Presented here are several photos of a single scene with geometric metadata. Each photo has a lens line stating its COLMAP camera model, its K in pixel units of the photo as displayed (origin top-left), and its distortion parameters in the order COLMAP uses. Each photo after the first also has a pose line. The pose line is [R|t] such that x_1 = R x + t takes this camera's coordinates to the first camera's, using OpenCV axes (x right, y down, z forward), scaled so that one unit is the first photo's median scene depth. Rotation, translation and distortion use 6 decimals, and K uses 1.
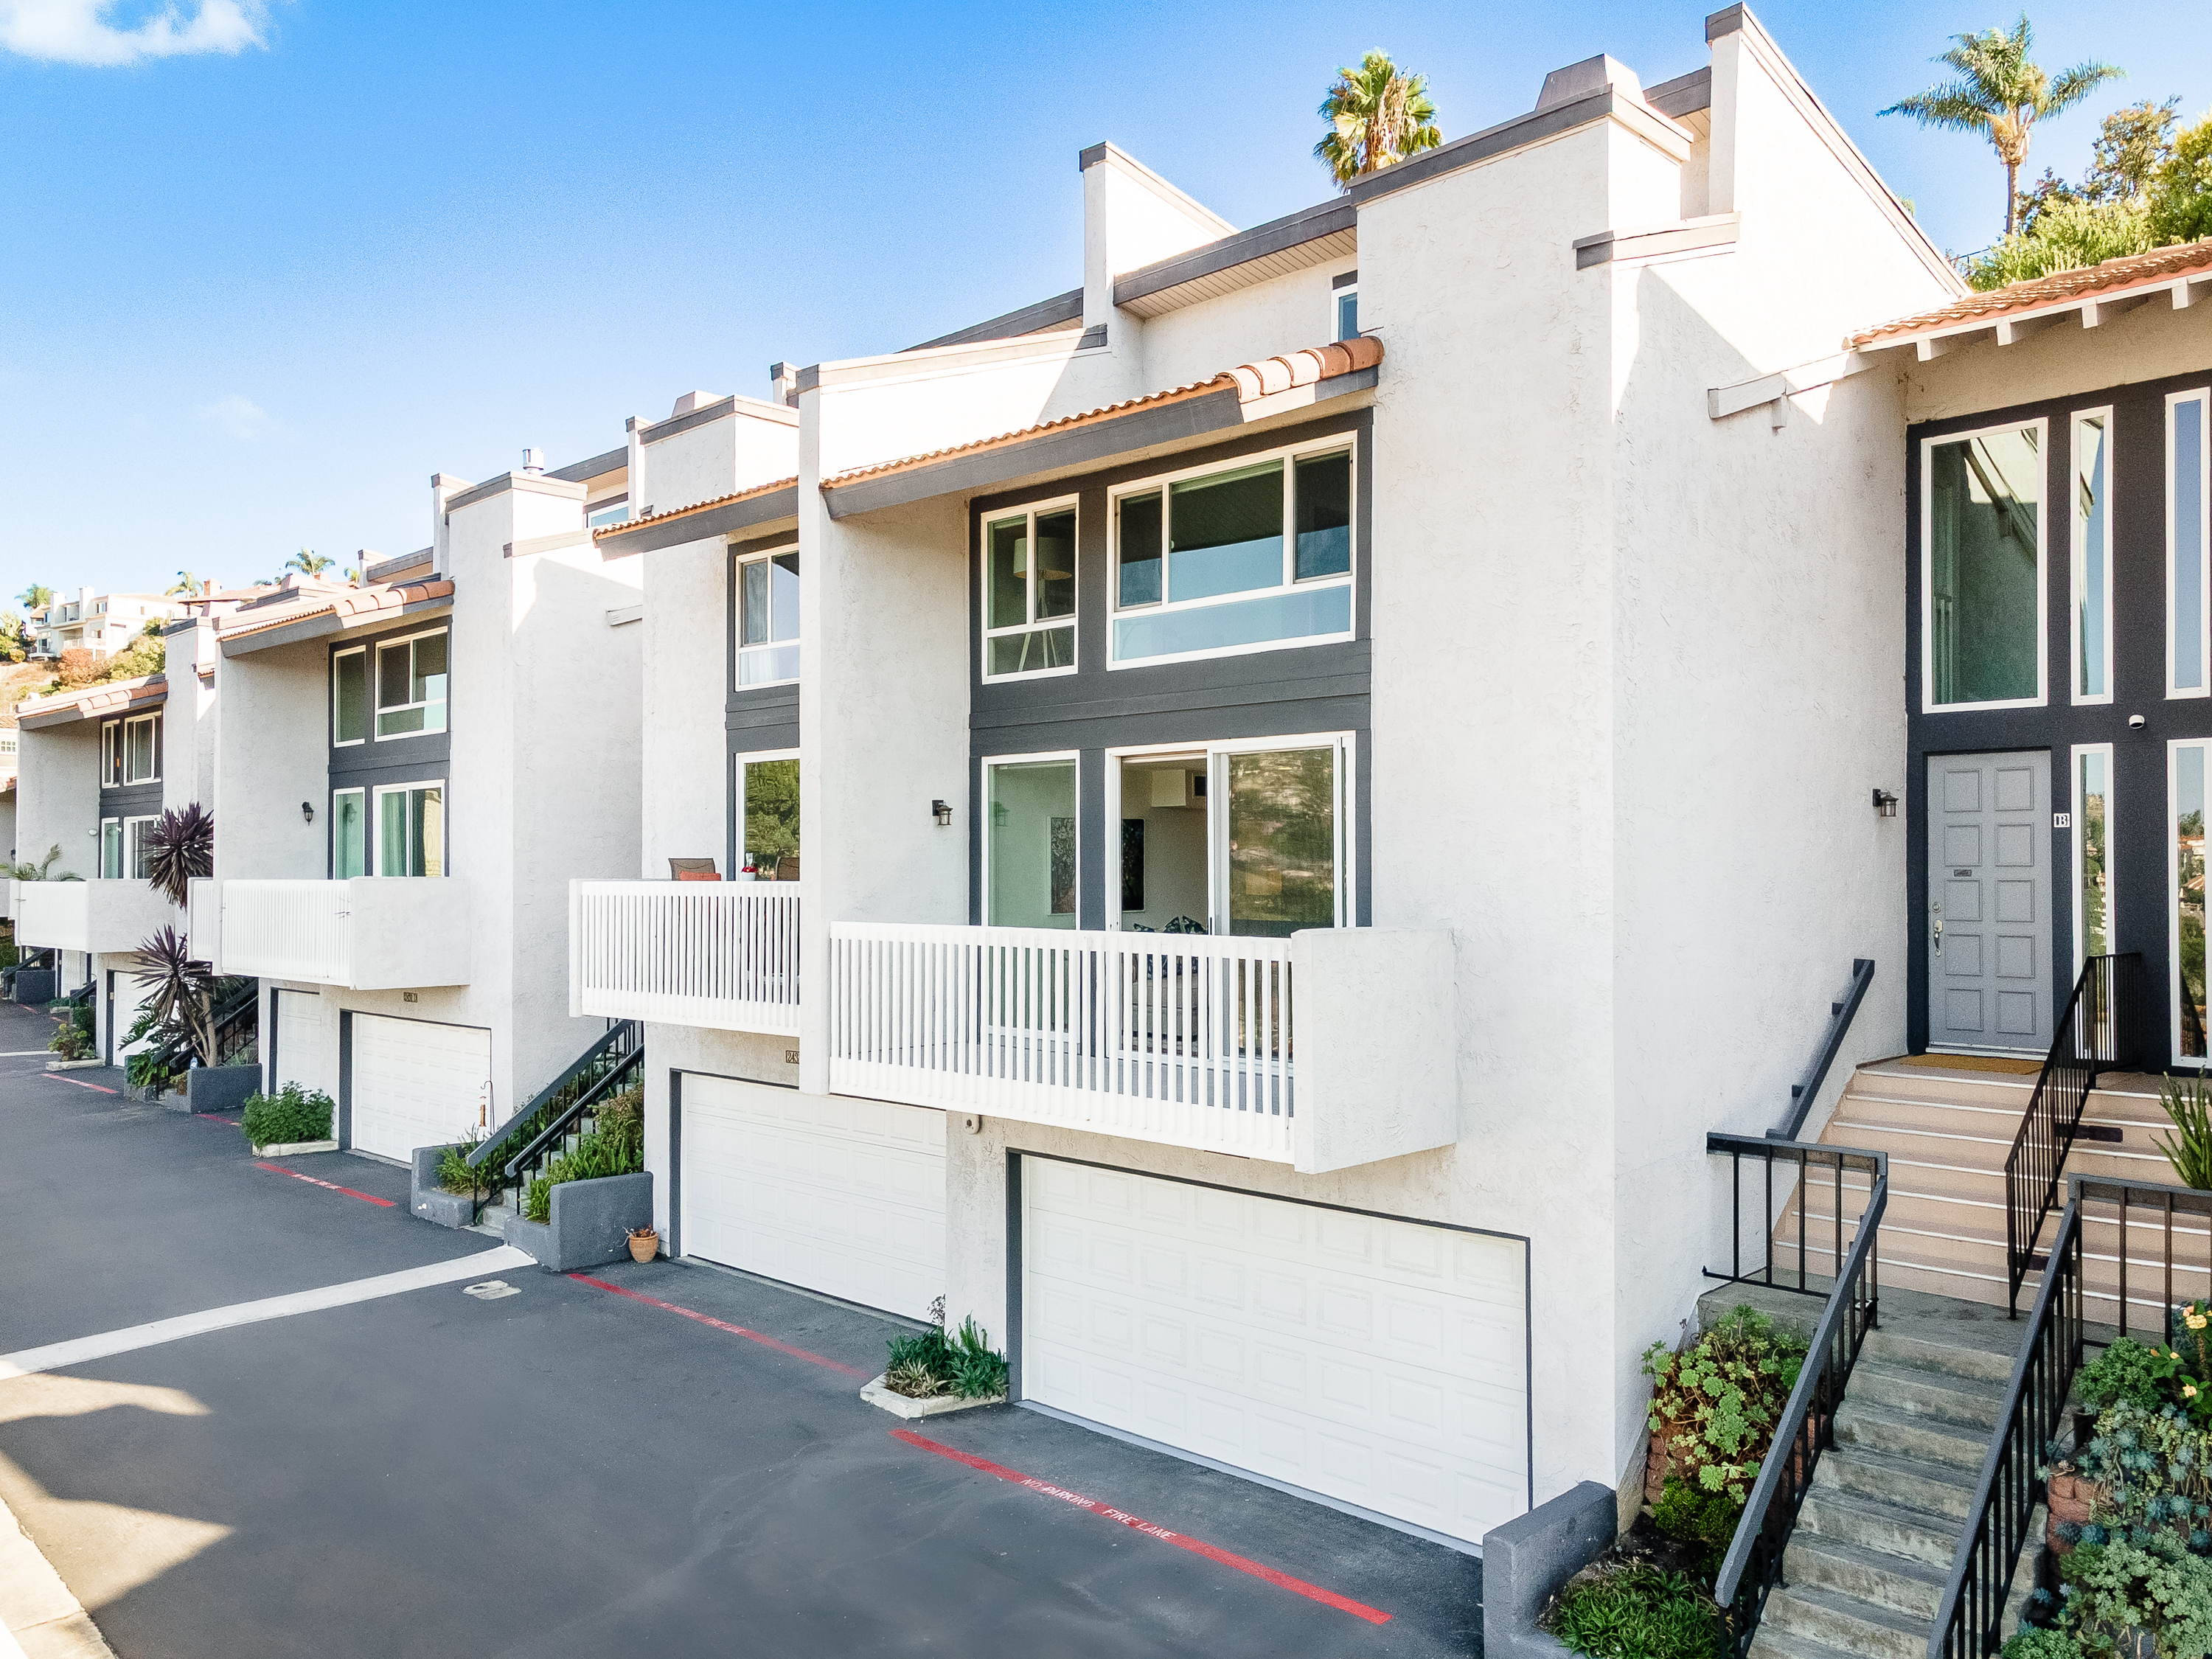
lens RADIAL K [[1640.5, 0, 1135.5], [0, 1640.5, 830.1], [0, 0, 1]] dist [0.047868, -0.001599]
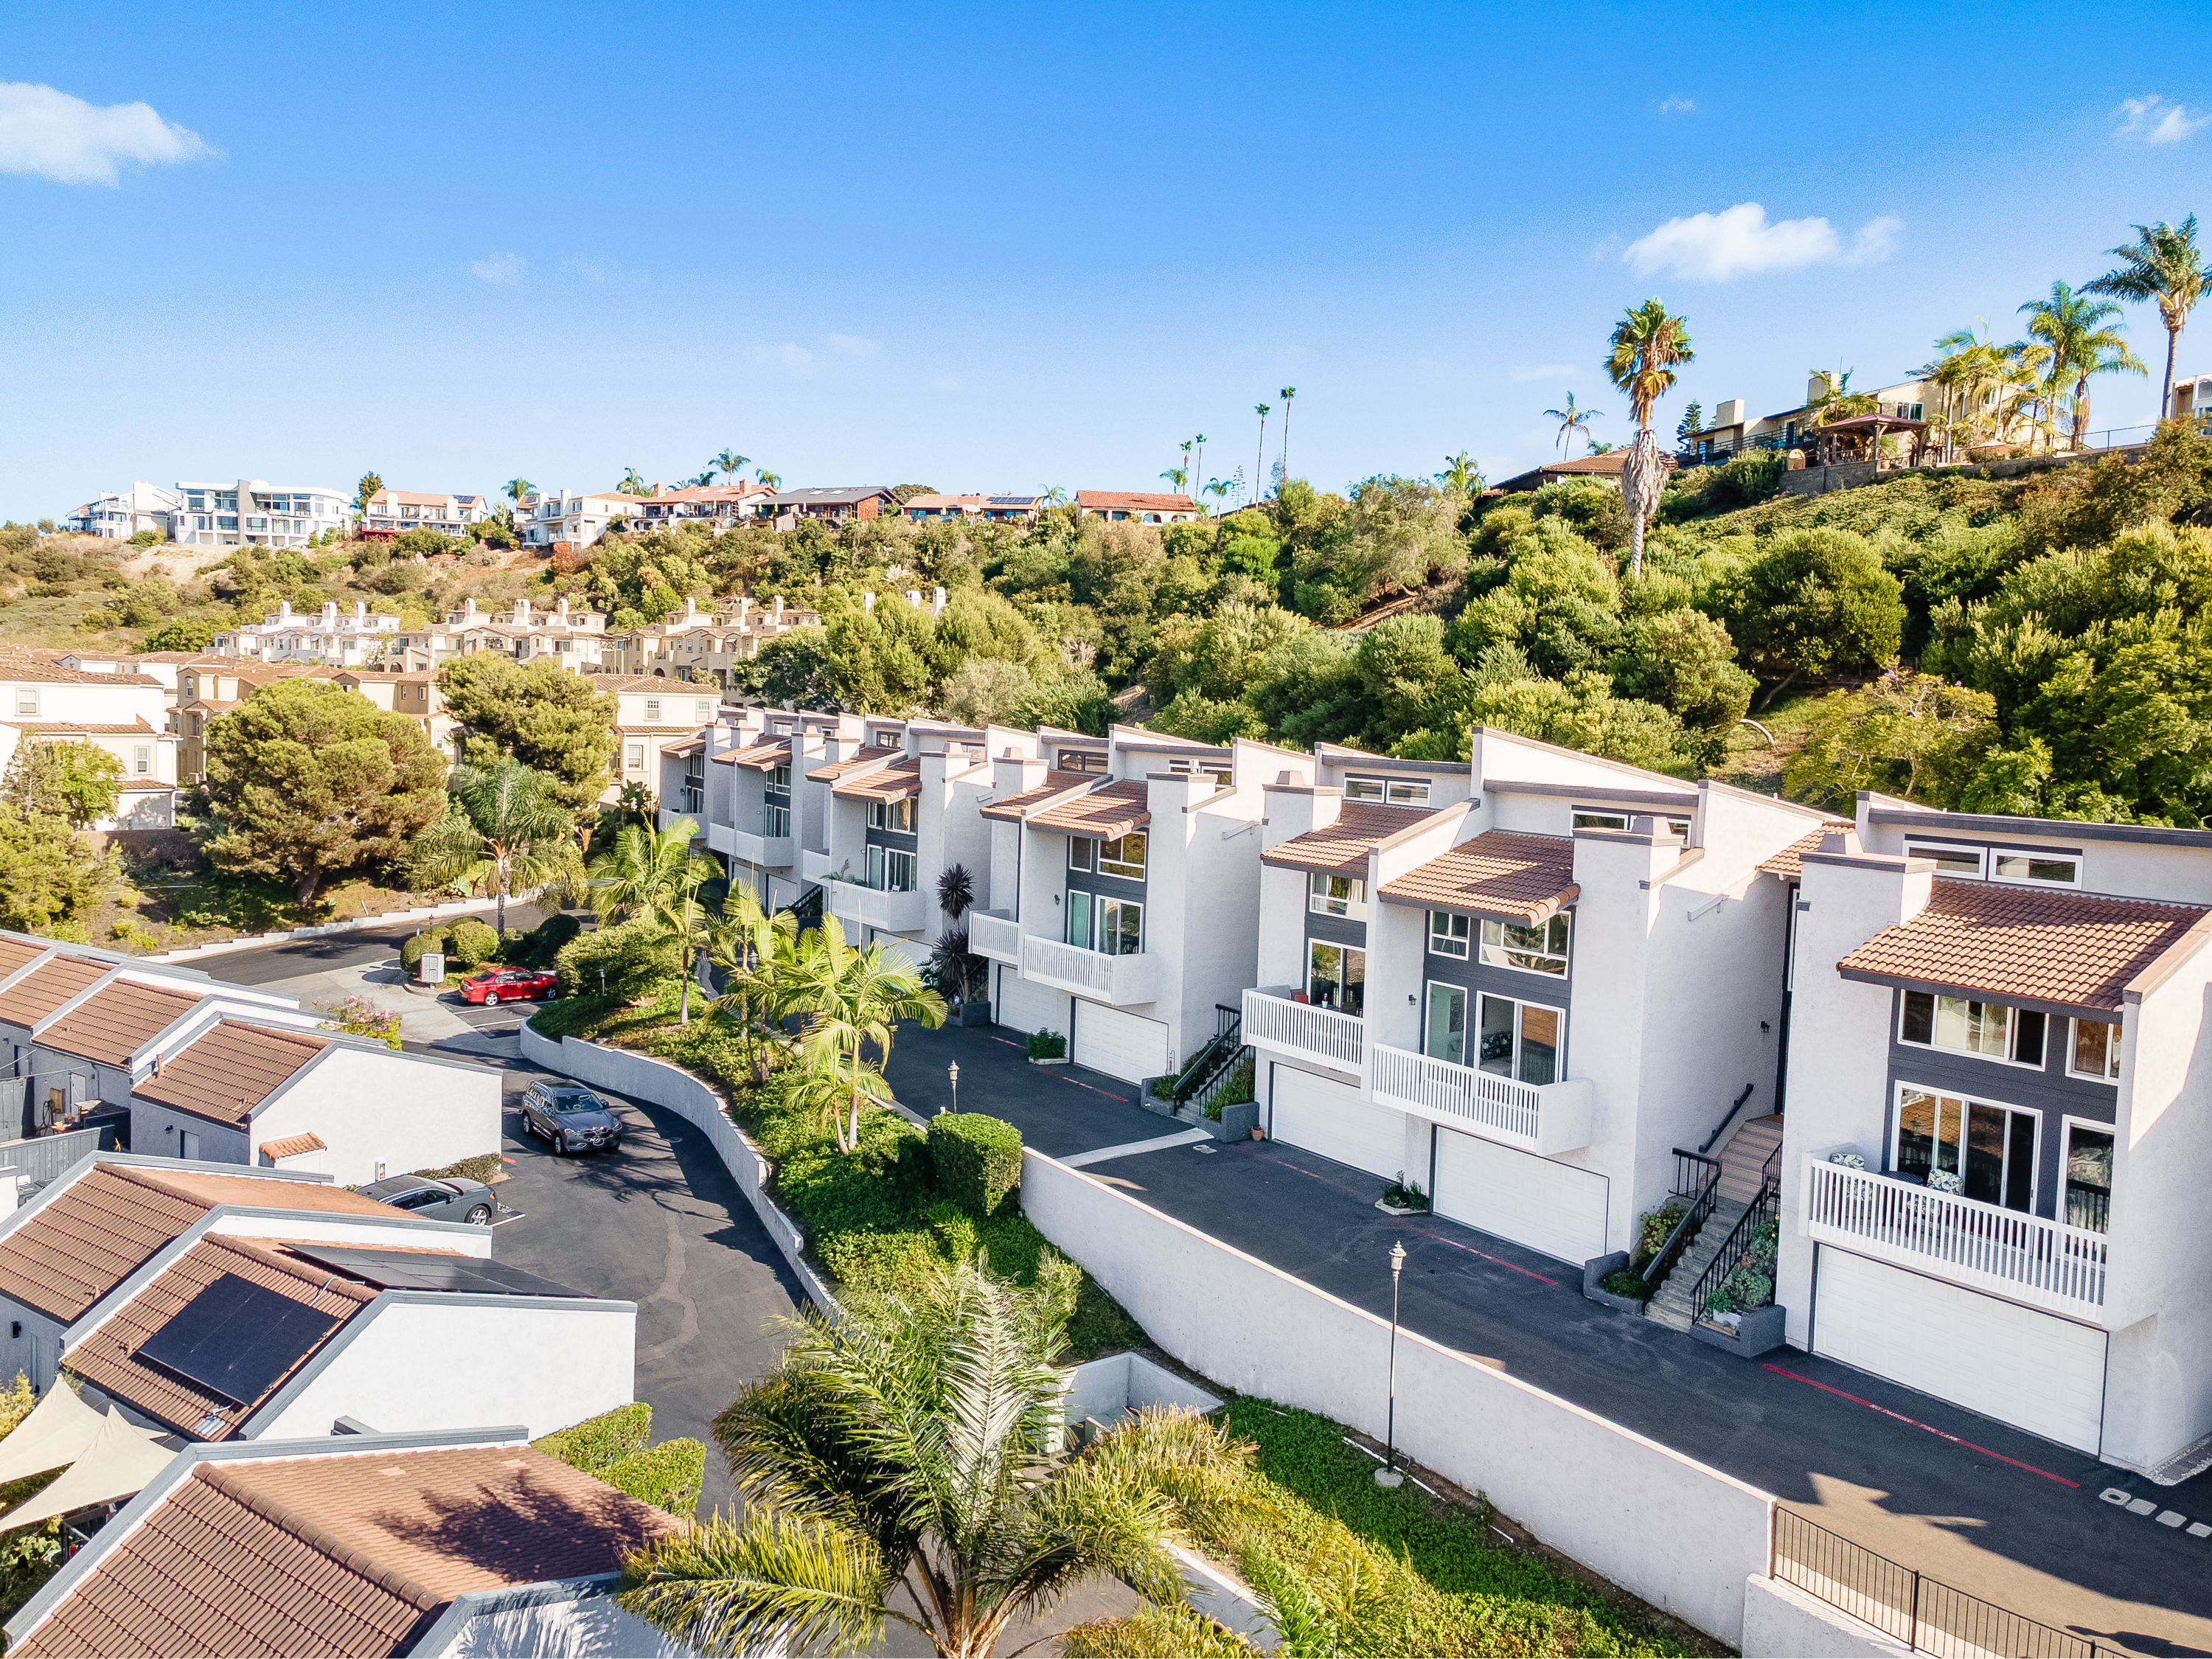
lens RADIAL K [[1634.7, 0, 1150.3], [0, 1634.7, 828.0], [0, 0, 1]] dist [0.024218, -0.000161]
pose [[0.986736, 0.042328, -0.156720, -0.131642], [-0.024810, 0.993388, 0.112091, -0.576218], [0.160428, -0.106716, 0.981262, -1.662179]]
